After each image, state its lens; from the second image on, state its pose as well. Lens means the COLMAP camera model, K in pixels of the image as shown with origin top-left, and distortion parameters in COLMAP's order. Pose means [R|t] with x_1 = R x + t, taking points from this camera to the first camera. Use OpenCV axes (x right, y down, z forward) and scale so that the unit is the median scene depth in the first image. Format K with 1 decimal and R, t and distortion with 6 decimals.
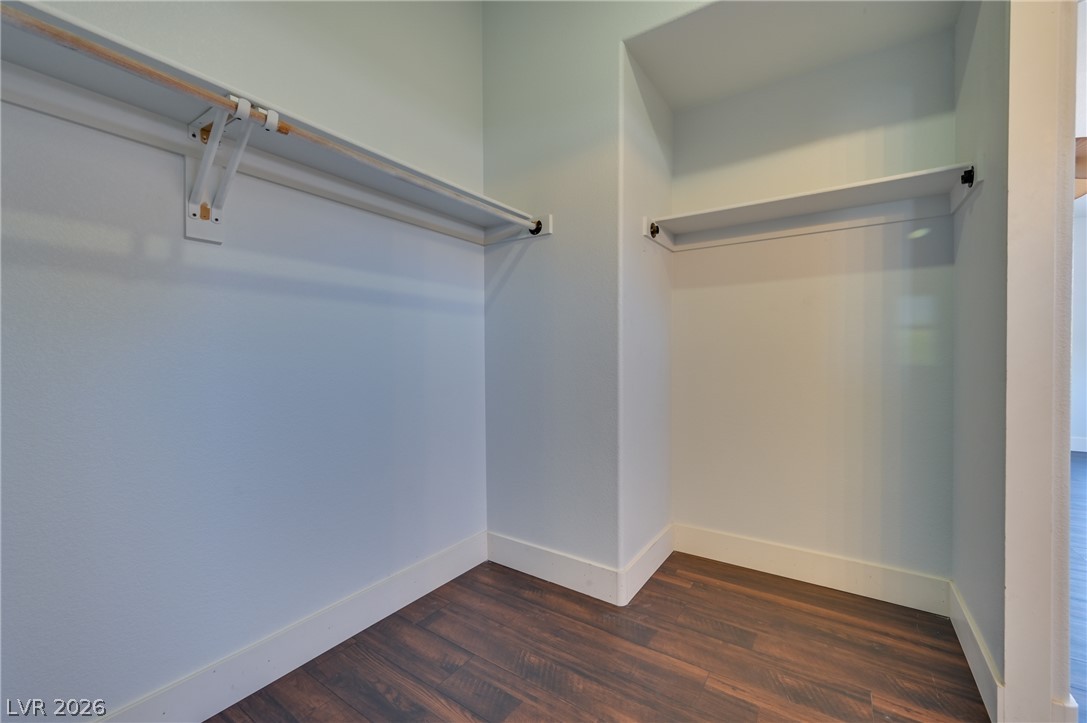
lens RADIAL K [[439.2, 0, 545.8], [0, 439.2, 361.9], [0, 0, 1]] dist [-0.001705, 0.001321]
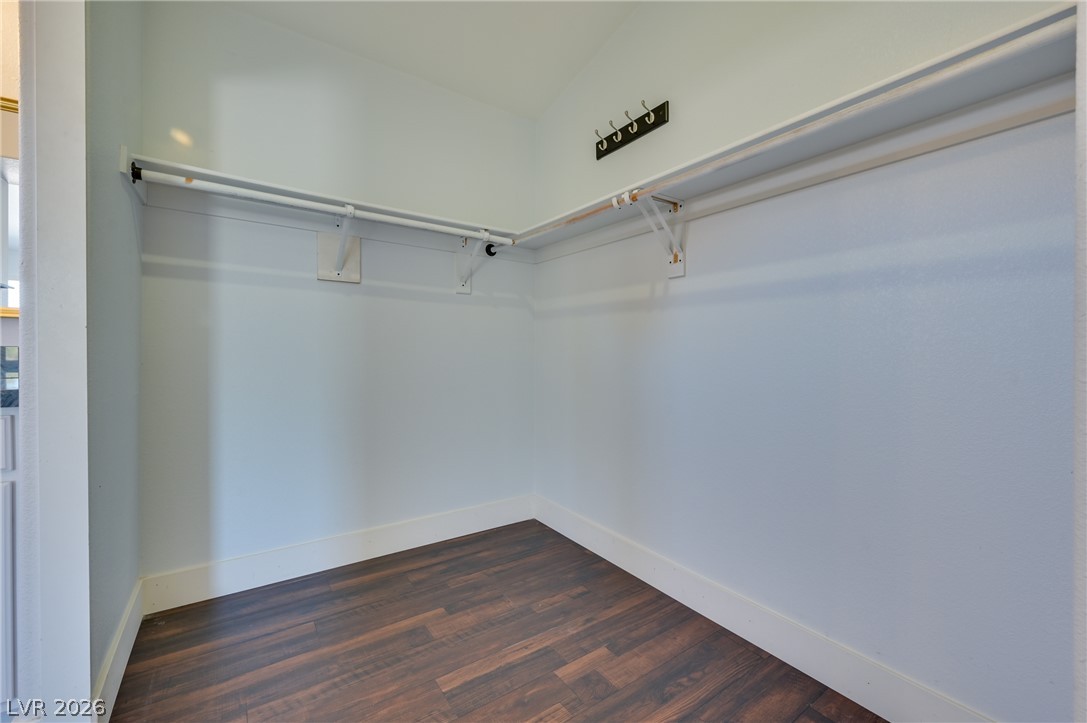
lens RADIAL K [[439.2, 0, 541.0], [0, 439.2, 358.9], [0, 0, 1]] dist [-0.001705, 0.001321]
pose [[-0.348098, 0.005412, -0.937443, 0.760042], [-0.025788, 0.999550, 0.015346, -0.007244], [0.937103, 0.029517, -0.347801, 1.056648]]
